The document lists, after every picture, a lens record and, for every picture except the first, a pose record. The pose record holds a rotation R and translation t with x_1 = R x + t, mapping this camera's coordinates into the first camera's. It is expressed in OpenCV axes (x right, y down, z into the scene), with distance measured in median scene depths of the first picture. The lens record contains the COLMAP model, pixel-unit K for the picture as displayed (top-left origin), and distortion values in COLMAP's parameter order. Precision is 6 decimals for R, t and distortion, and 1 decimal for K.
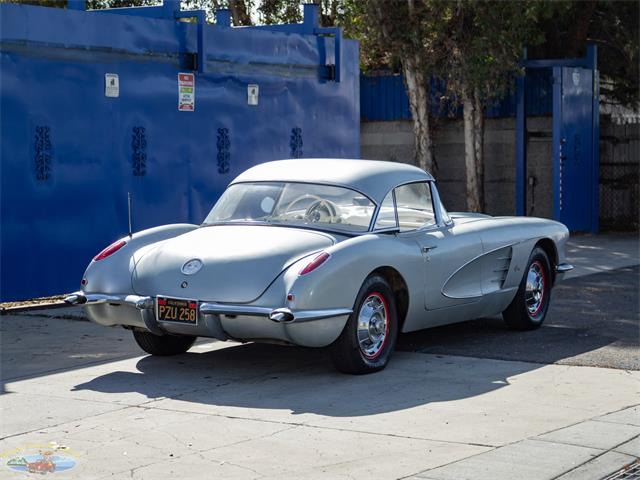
lens RADIAL K [[1870.2, 0, 350.3], [0, 1870.2, 240.0], [0, 0, 1]] dist [0.025495, 0.707603]
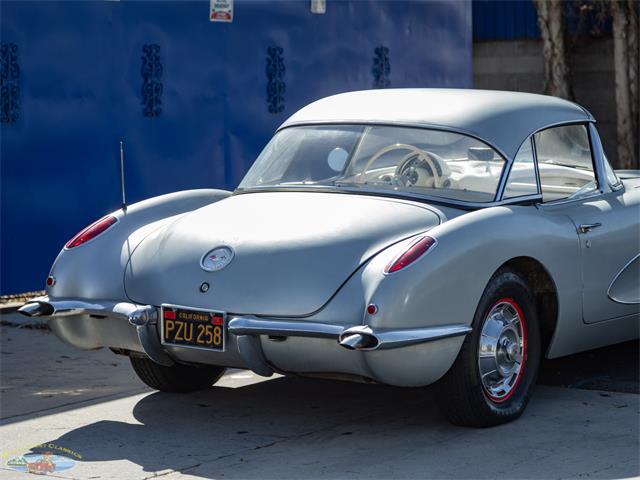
lens RADIAL K [[2265.9, 0, 320.0], [0, 2265.9, 240.0], [0, 0, 1]] dist [0.168787, -3.032766]
pose [[0.998447, -0.000329, -0.055717, -0.005050], [0.001399, 0.999815, 0.019180, -0.004738], [0.055700, -0.019229, 0.998262, 0.168295]]
